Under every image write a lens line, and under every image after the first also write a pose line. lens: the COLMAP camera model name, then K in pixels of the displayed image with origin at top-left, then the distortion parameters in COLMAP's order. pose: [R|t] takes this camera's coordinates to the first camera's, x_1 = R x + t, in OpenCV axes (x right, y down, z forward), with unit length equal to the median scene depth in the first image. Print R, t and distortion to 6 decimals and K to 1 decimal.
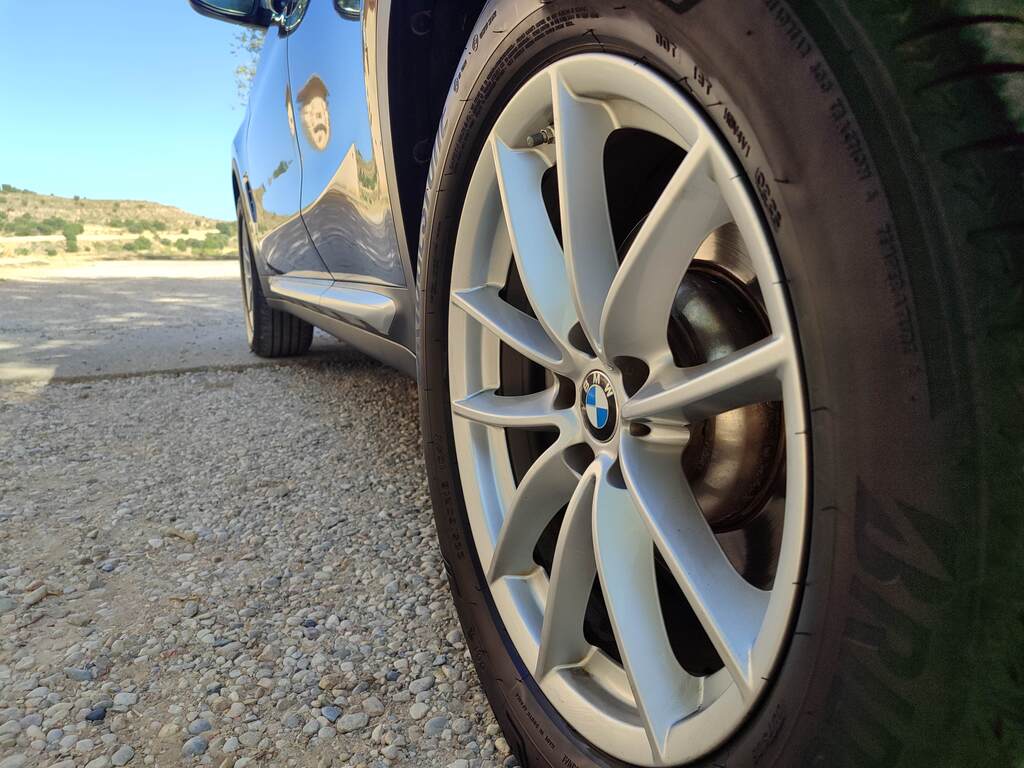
lens RADIAL K [[789.5, 0, 512.0], [0, 789.5, 384.0], [0, 0, 1]] dist [-0.004424, -0.006501]
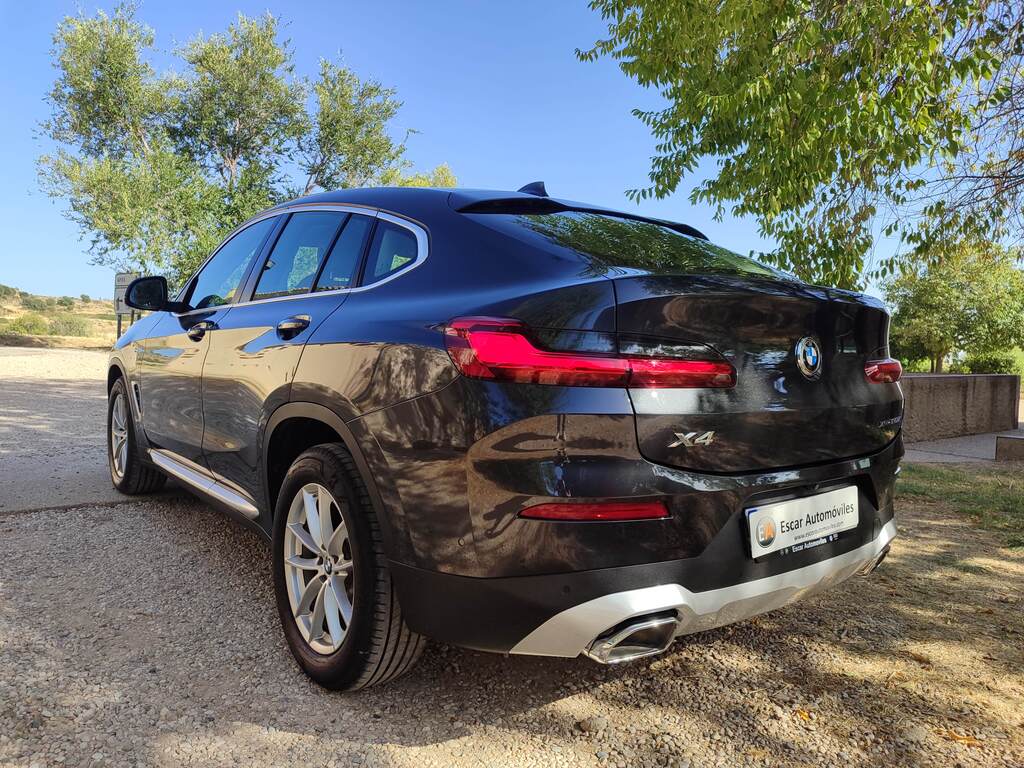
lens RADIAL K [[715.7, 0, 512.0], [0, 715.7, 384.0], [0, 0, 1]] dist [0.003844, 0.003217]
pose [[0.963409, 0.046762, 0.263925, 0.007822], [-0.010797, 0.990635, -0.136108, -0.291461], [-0.267818, 0.128278, 0.954892, -2.038159]]
